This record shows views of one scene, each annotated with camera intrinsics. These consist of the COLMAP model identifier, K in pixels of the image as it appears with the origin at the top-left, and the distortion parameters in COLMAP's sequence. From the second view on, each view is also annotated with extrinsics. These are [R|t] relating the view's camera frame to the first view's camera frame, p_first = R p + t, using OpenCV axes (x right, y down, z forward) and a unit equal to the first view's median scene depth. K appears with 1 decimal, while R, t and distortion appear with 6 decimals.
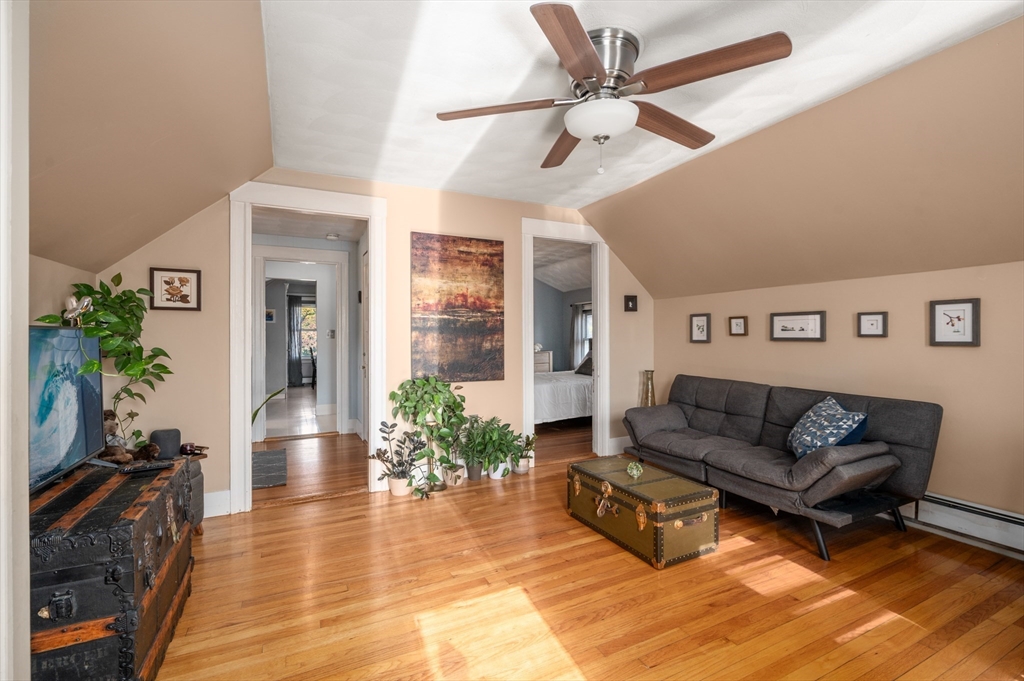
lens RADIAL K [[463.6, 0, 507.4], [0, 463.6, 339.9], [0, 0, 1]] dist [-0.000932, -0.000050]
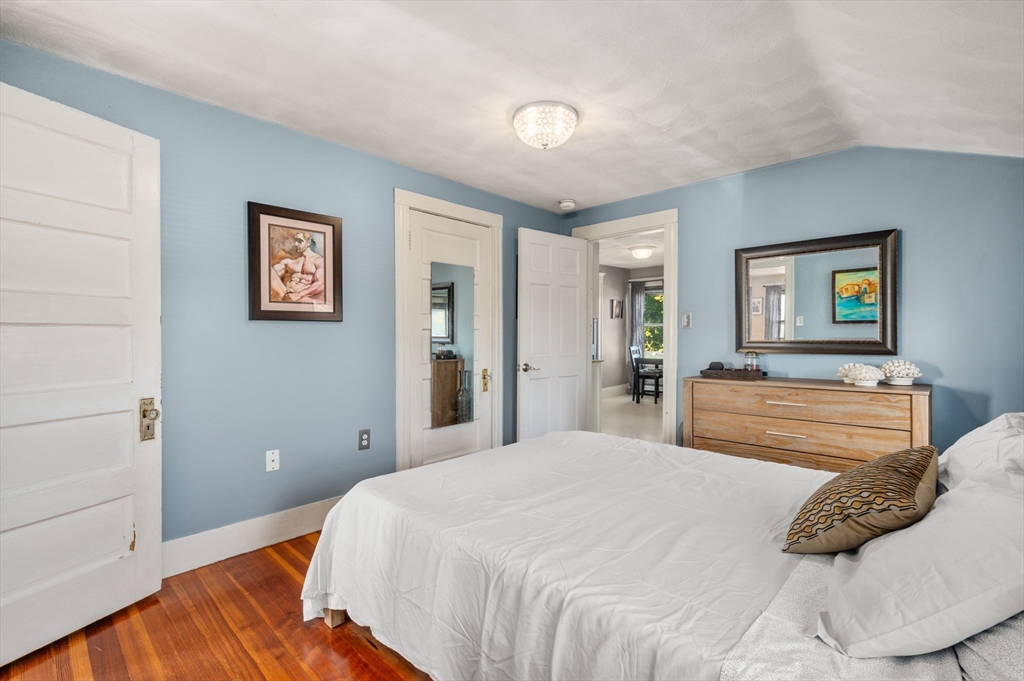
lens RADIAL K [[463.6, 0, 511.5], [0, 463.6, 332.7], [0, 0, 1]] dist [-0.000932, -0.000050]
pose [[0.351149, 0.005671, -0.936302, 0.682968], [-0.006201, 0.999974, 0.003731, -0.025679], [0.936299, 0.004496, 0.351175, 1.709997]]
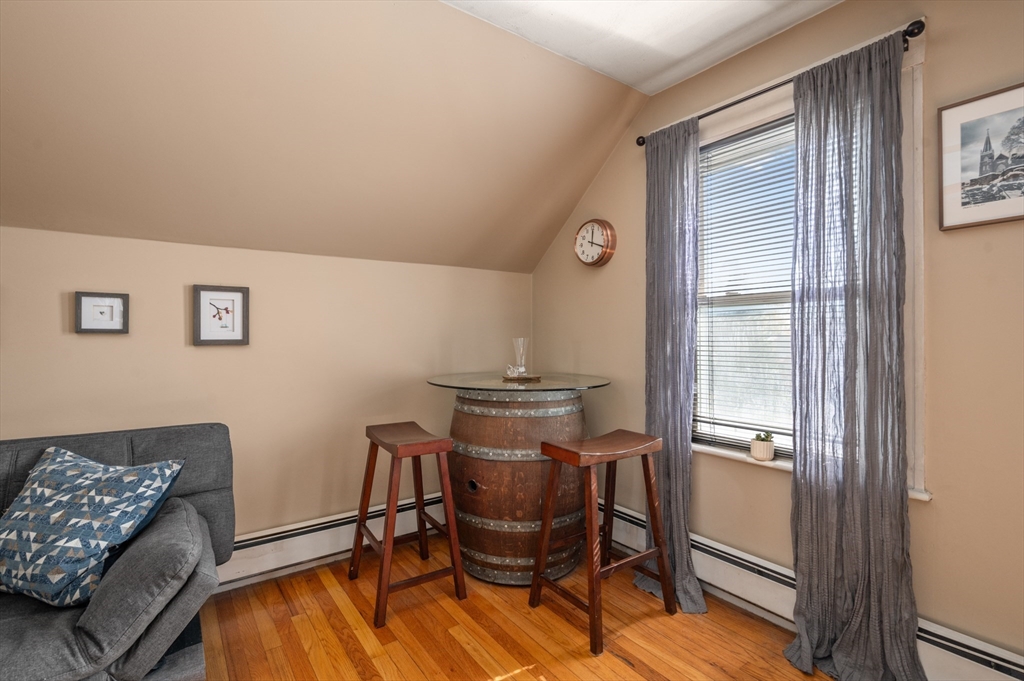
lens RADIAL K [[463.6, 0, 514.6], [0, 463.6, 339.8], [0, 0, 1]] dist [-0.000932, -0.000050]
pose [[-0.183319, -0.005758, 0.983037, 0.078892], [0.007491, 0.999946, 0.007254, 0.001550], [-0.983025, 0.008694, -0.183266, 0.523435]]
